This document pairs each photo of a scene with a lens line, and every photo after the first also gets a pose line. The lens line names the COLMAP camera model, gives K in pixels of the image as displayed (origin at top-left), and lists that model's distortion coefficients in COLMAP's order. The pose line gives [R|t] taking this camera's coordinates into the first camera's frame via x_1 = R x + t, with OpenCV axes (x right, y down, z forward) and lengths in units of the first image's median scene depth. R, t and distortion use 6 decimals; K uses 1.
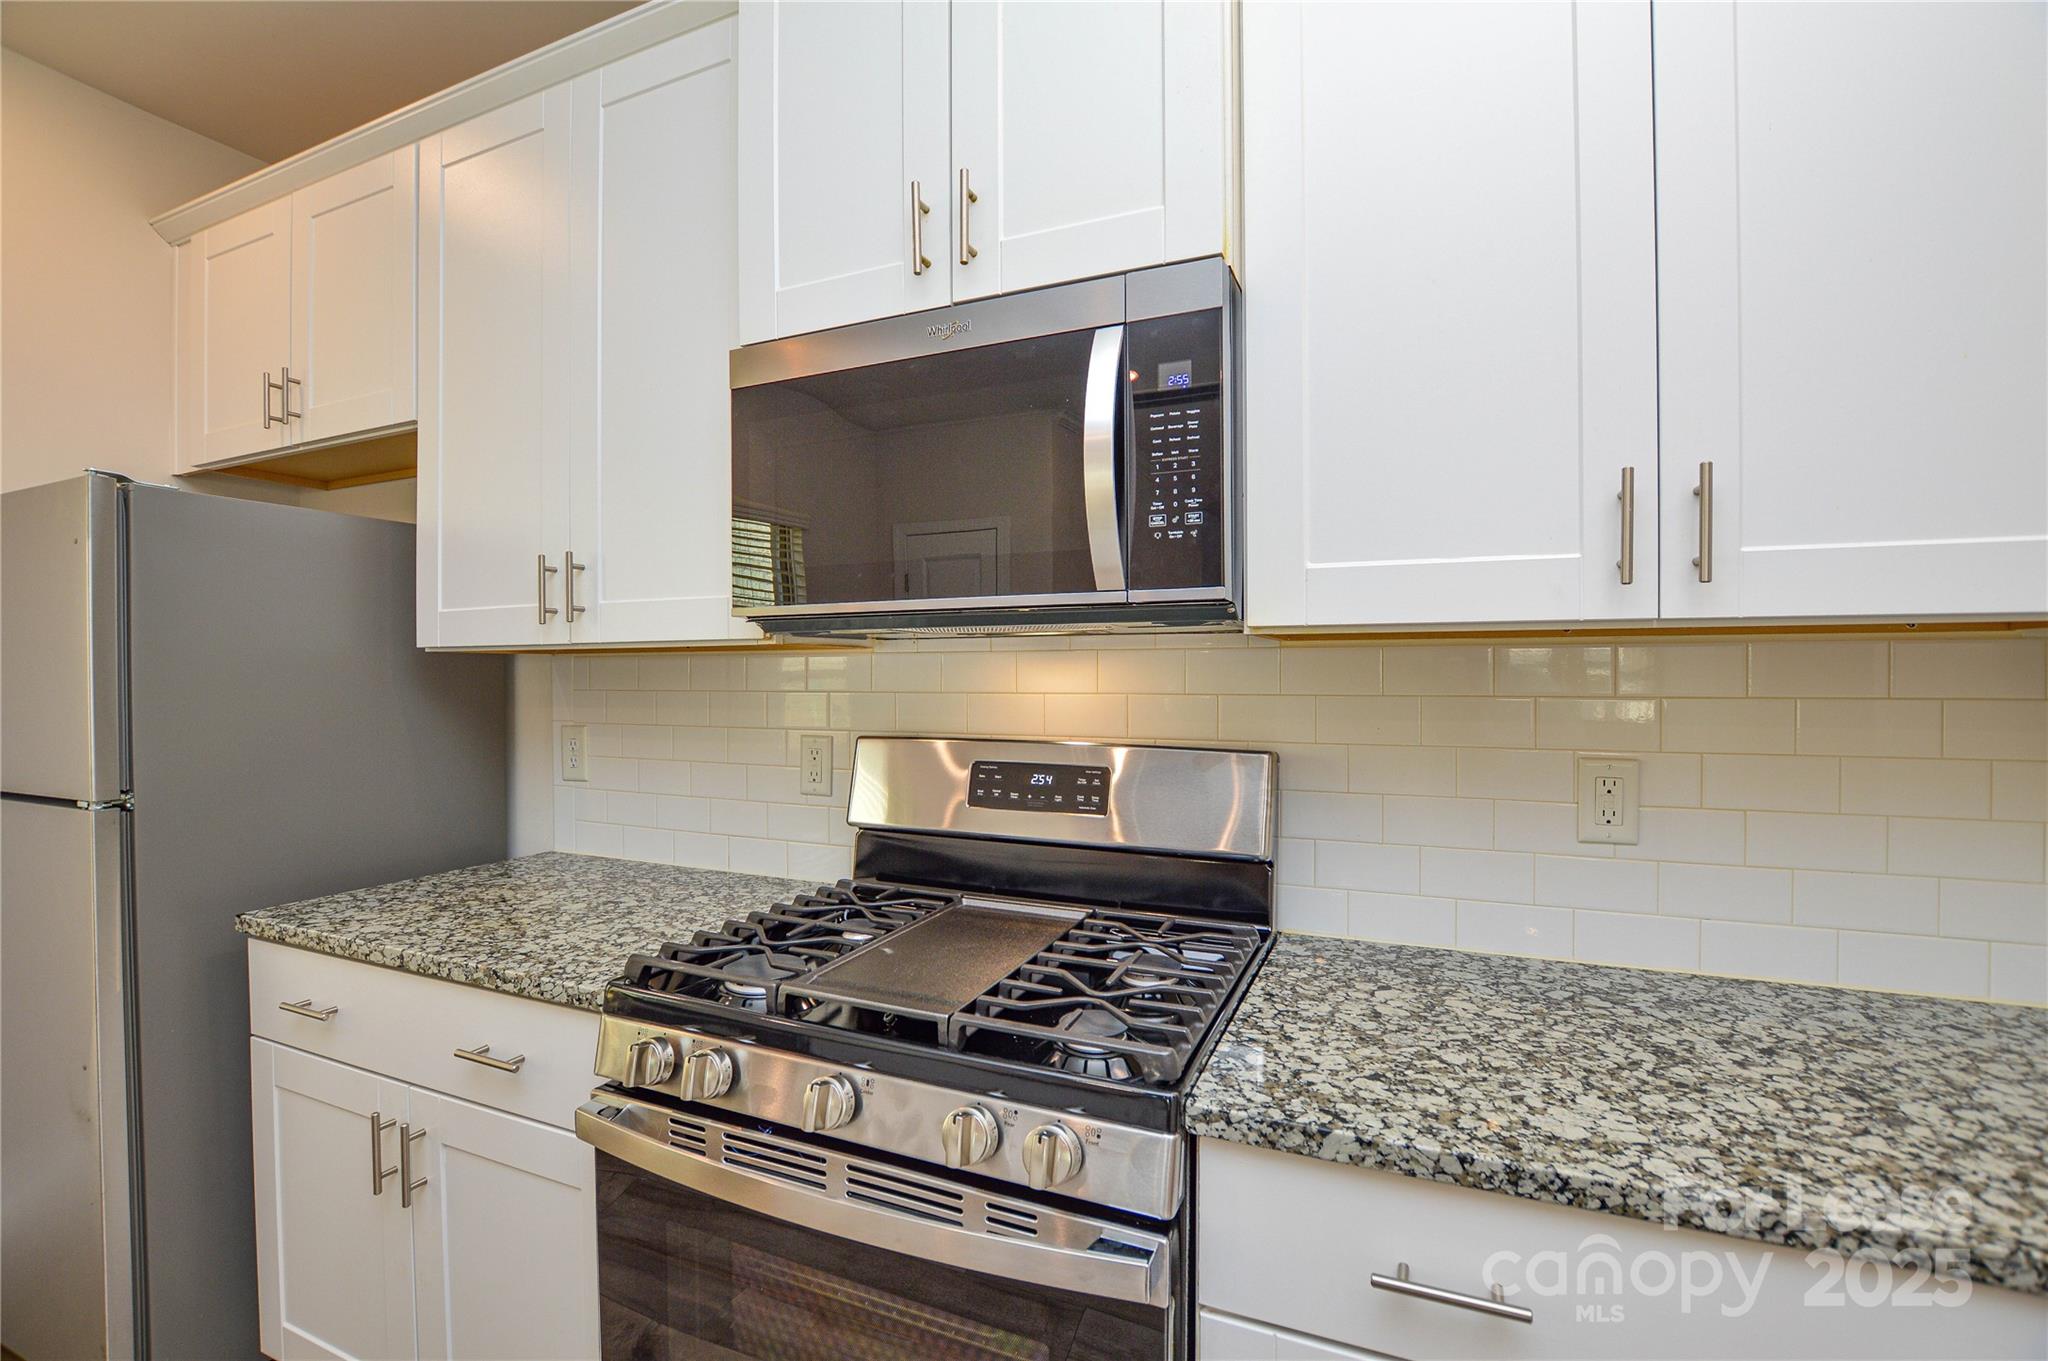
lens RADIAL K [[912.8, 0, 1020.4], [0, 912.8, 680.6], [0, 0, 1]] dist [-0.028338, 0.001495]
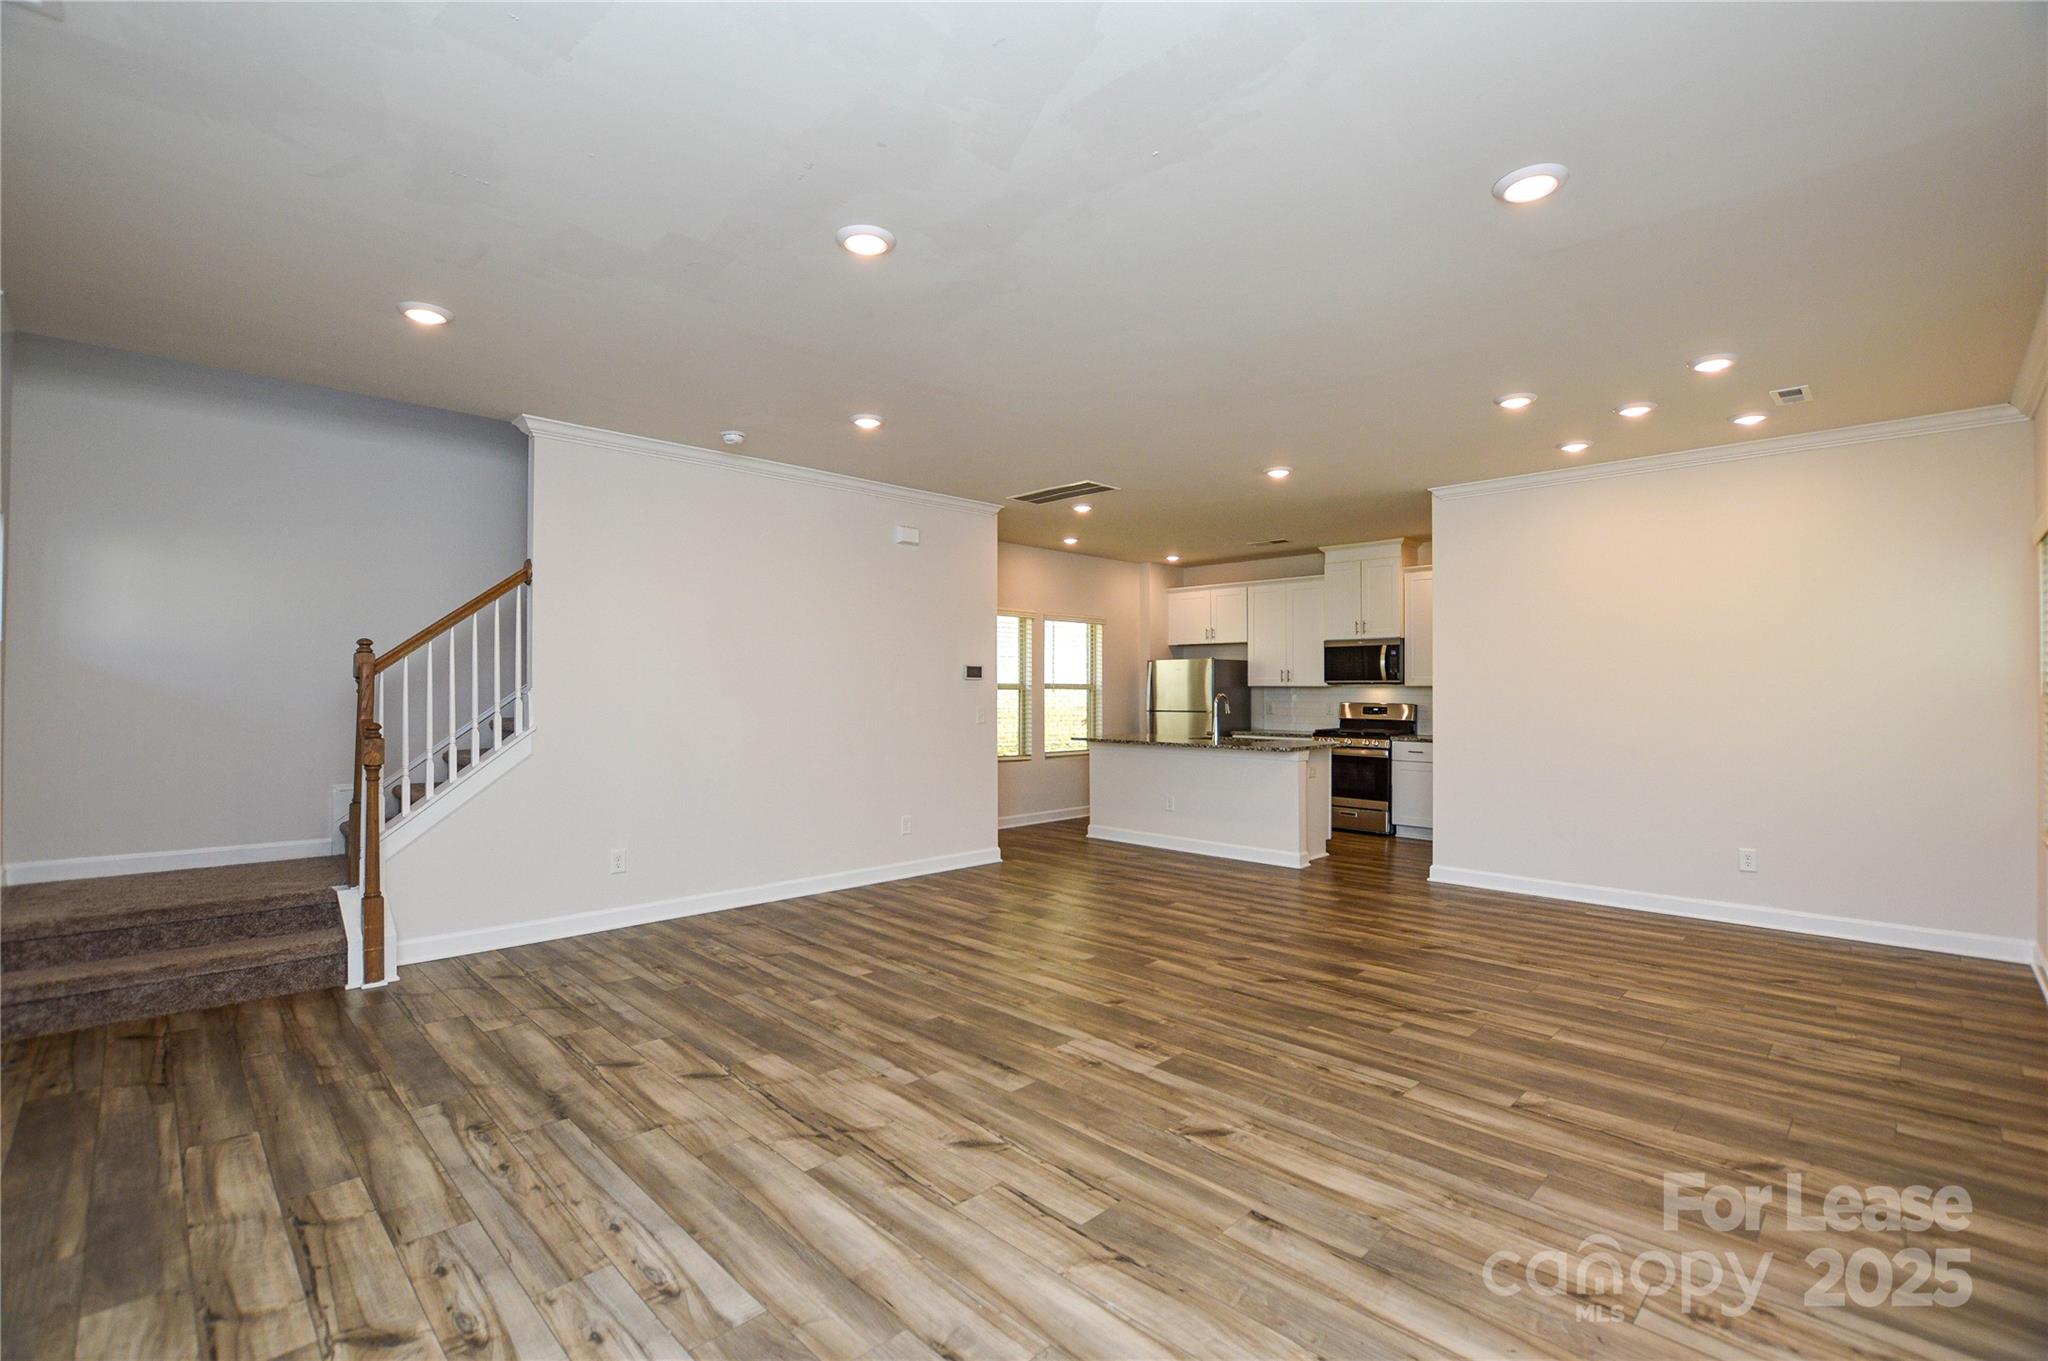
lens RADIAL K [[912.8, 0, 1020.4], [0, 912.8, 680.6], [0, 0, 1]] dist [-0.028338, 0.001495]
pose [[0.931694, 0.001641, -0.363241, 0.018468], [-0.008259, 0.999827, -0.016668, 0.048287], [0.363151, 0.018529, 0.931546, -6.701137]]
